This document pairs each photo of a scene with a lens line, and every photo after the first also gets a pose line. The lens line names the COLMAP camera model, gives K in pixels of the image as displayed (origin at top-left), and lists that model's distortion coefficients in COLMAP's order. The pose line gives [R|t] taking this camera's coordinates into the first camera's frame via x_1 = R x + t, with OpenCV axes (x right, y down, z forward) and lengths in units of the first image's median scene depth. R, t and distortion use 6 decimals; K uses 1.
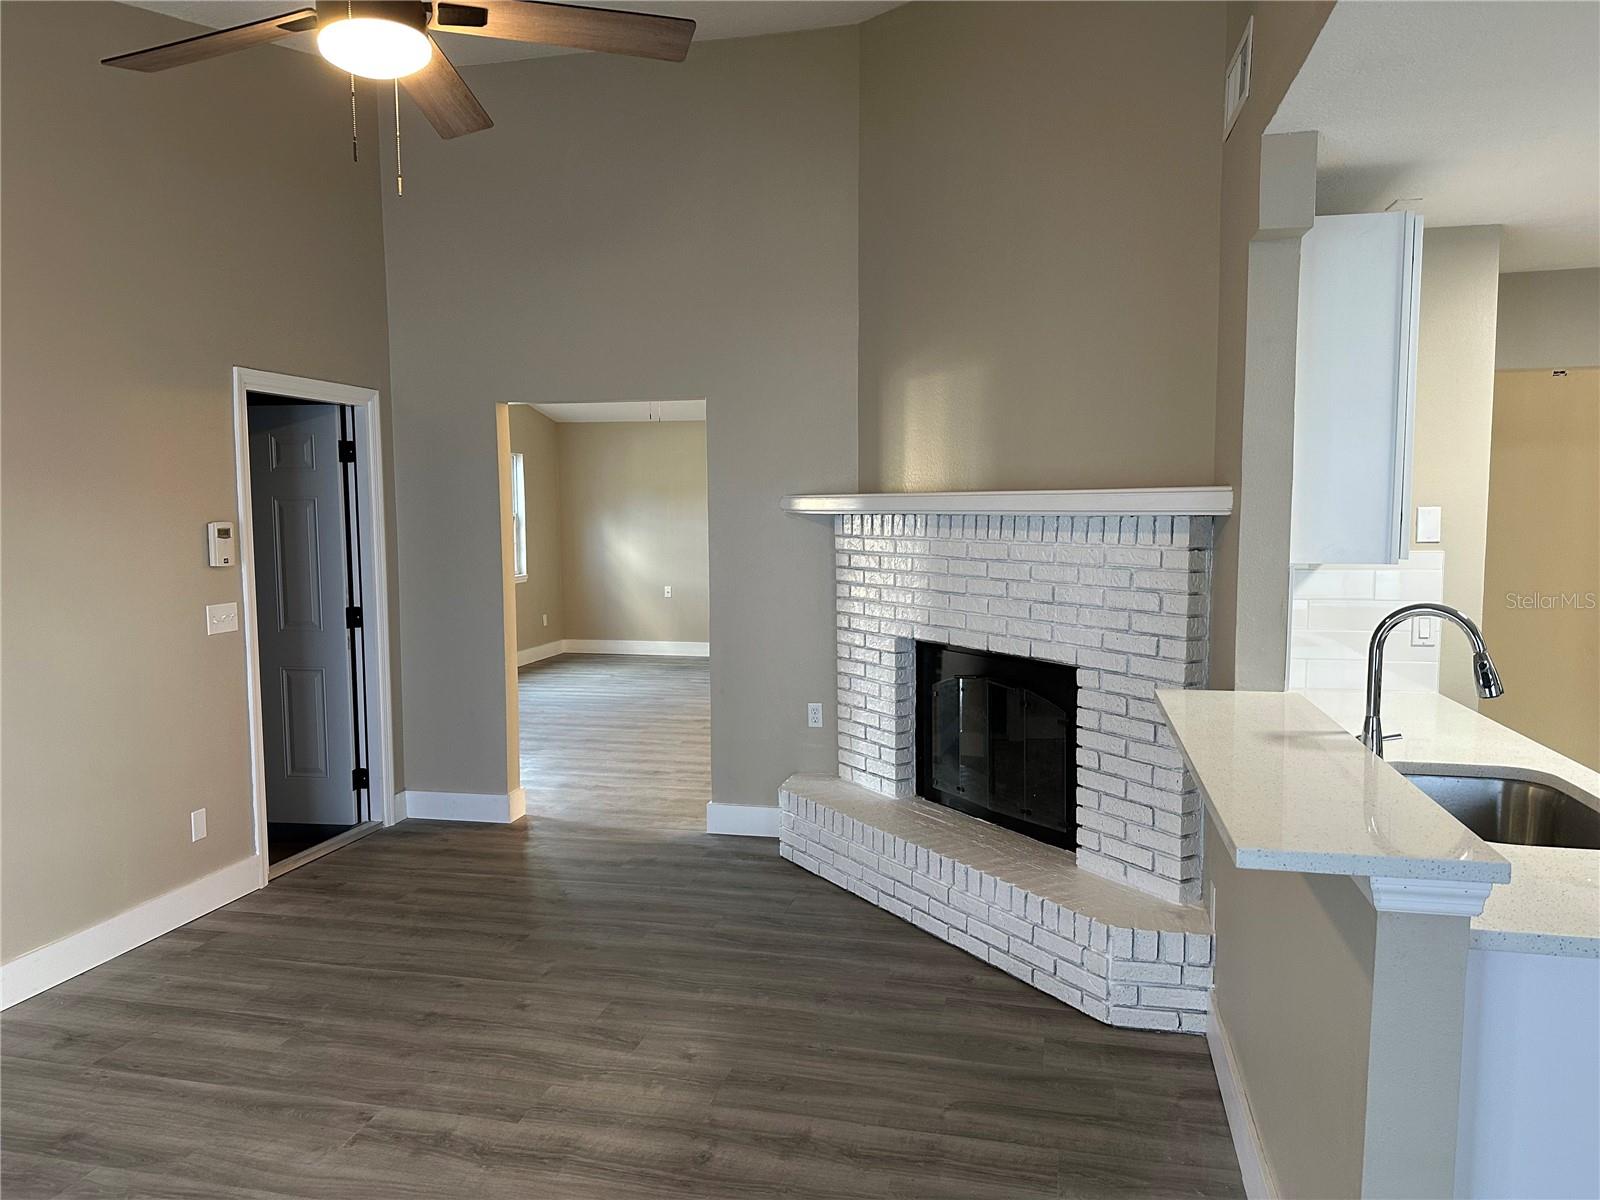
lens RADIAL K [[1121.5, 0, 802.0], [0, 1121.5, 593.0], [0, 0, 1]] dist [0.034203, -0.004187]
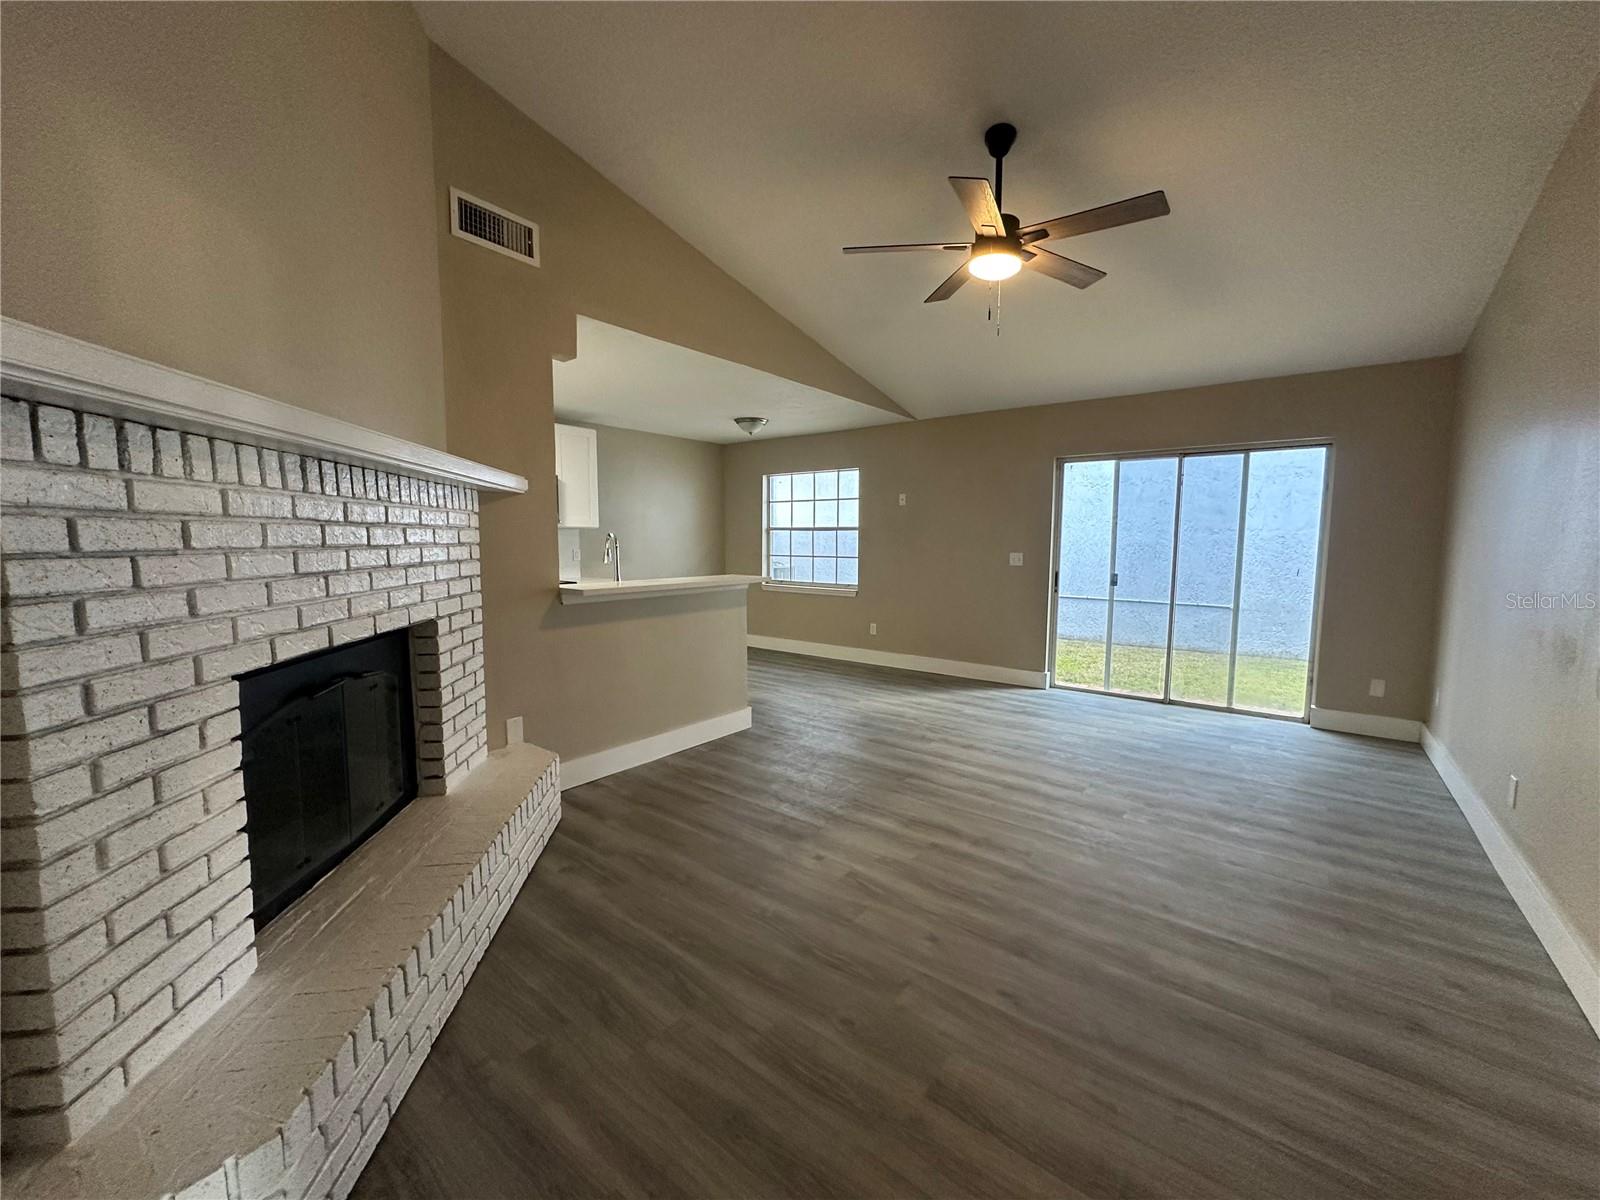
lens RADIAL K [[642.2, 0, 800.1], [0, 642.2, 604.3], [0, 0, 1]] dist [-0.001426, 0.000846]
pose [[-0.908916, -0.036413, 0.415386, -0.356909], [0.039532, 0.984168, 0.172772, -0.045146], [-0.415101, 0.173456, -0.893087, 1.465714]]
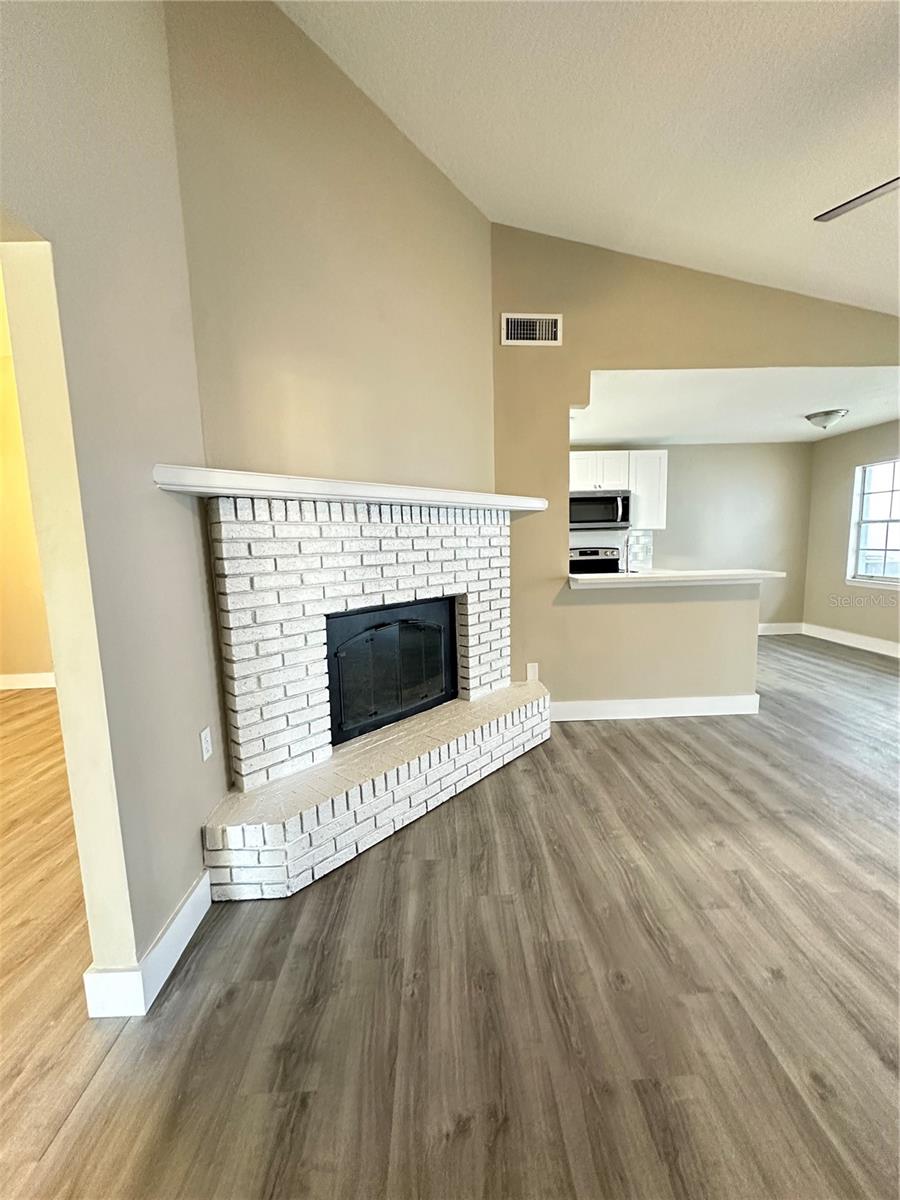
lens RADIAL K [[481.7, 0, 448.2], [0, 481.7, 604.3], [0, 0, 1]] dist [-0.001426, 0.000846]
pose [[-0.266760, -0.110386, 0.957421, -0.509860], [0.107107, 0.983870, 0.143278, -0.032285], [-0.957793, 0.140767, -0.250634, 1.272780]]
